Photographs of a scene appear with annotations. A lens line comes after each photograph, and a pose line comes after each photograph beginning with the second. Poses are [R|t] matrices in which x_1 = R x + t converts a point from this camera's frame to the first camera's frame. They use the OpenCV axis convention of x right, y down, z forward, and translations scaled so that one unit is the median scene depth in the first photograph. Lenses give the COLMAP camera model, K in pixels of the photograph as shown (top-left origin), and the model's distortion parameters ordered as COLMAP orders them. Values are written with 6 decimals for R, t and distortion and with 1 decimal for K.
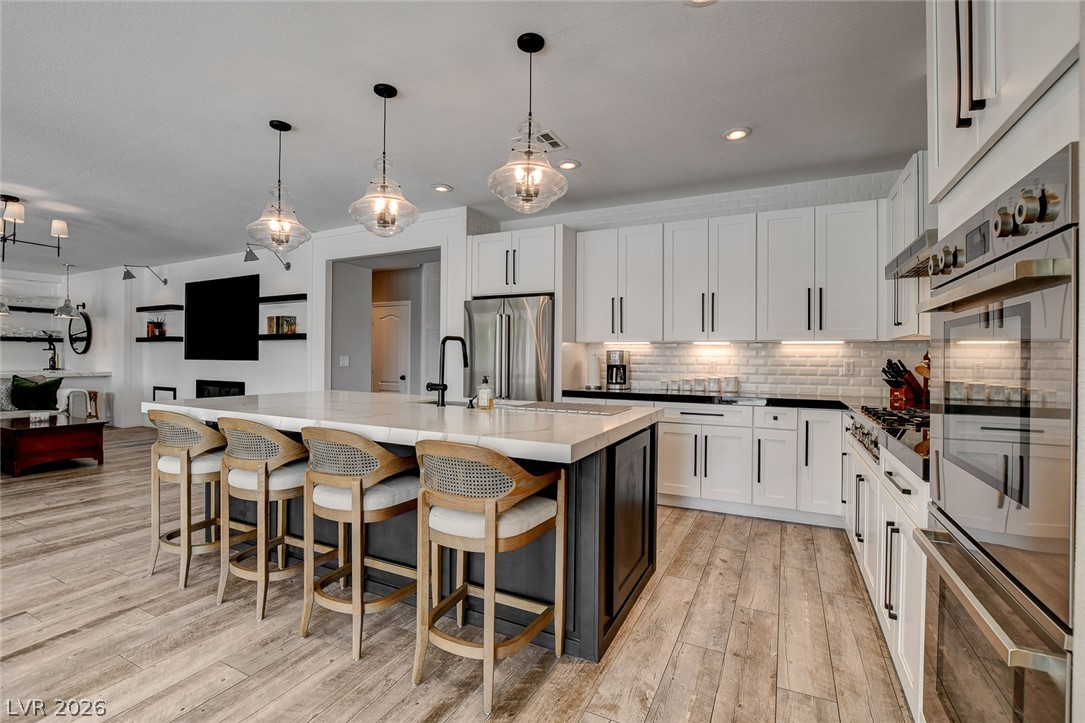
lens RADIAL K [[488.7, 0, 541.6], [0, 488.7, 355.6], [0, 0, 1]] dist [-0.013535, -0.000127]
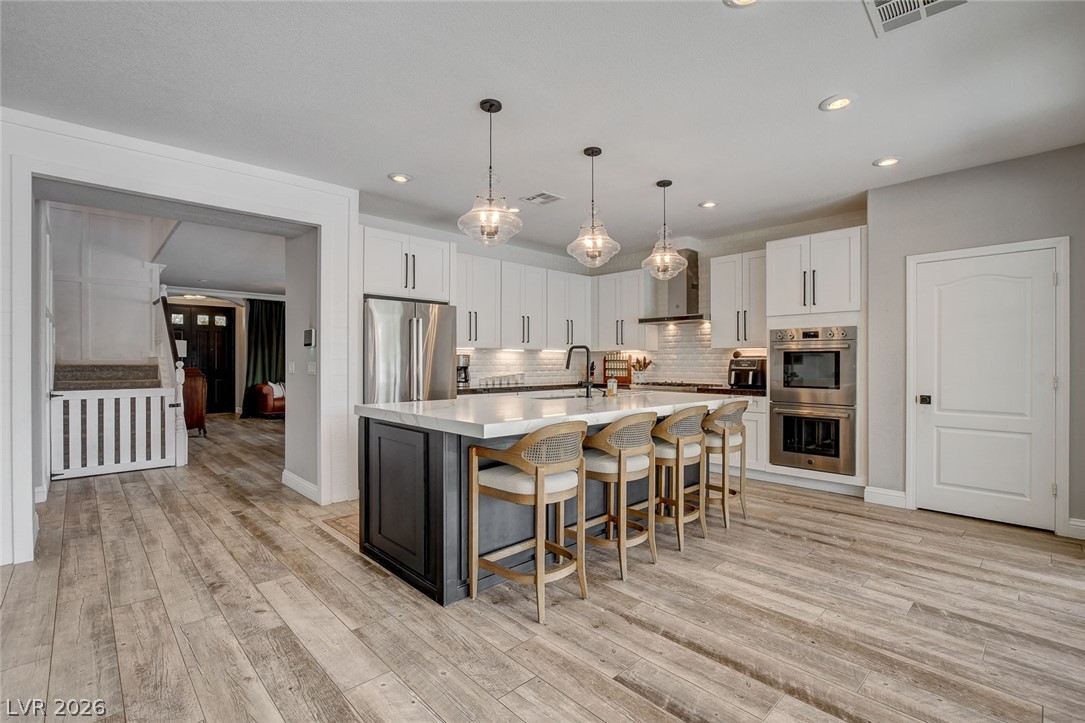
lens RADIAL K [[484.0, 0, 545.1], [0, 484.0, 366.0], [0, 0, 1]] dist [-0.013792, 0.000035]
pose [[0.333774, -0.015924, 0.942519, -1.724636], [-0.003415, 0.999830, 0.018102, -0.008922], [-0.942647, -0.009260, 0.333663, 0.774878]]
